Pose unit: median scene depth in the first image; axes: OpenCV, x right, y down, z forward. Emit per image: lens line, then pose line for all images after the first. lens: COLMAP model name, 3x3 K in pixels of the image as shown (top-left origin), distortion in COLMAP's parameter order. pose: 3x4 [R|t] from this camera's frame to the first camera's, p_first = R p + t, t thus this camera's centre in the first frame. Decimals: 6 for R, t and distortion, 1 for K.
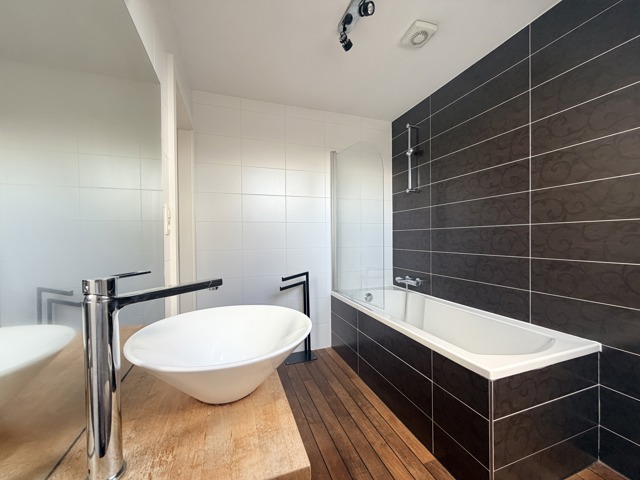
lens RADIAL K [[254.8, 0, 321.2], [0, 254.8, 237.6], [0, 0, 1]] dist [-0.000102, 0.000420]
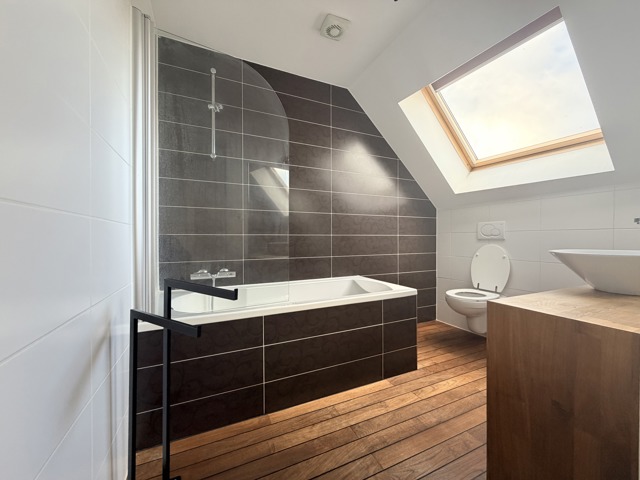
lens RADIAL K [[254.8, 0, 317.0], [0, 254.8, 239.7], [0, 0, 1]] dist [-0.000102, 0.000420]
pose [[-0.078652, 0.004453, 0.996892, -0.524346], [0.006574, 0.999971, -0.003948, 0.083449], [-0.996880, 0.006243, -0.078679, 0.894297]]
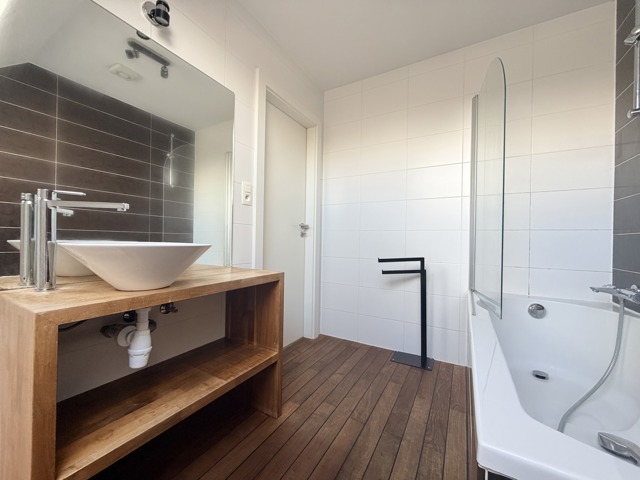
lens RADIAL K [[254.8, 0, 320.6], [0, 254.8, 239.4], [0, 0, 1]] dist [-0.000102, 0.000420]
pose [[0.651535, 0.011908, -0.758525, 0.390376], [-0.024954, 0.999672, -0.005741, 0.100671], [0.758208, 0.022669, 0.651618, 0.255418]]
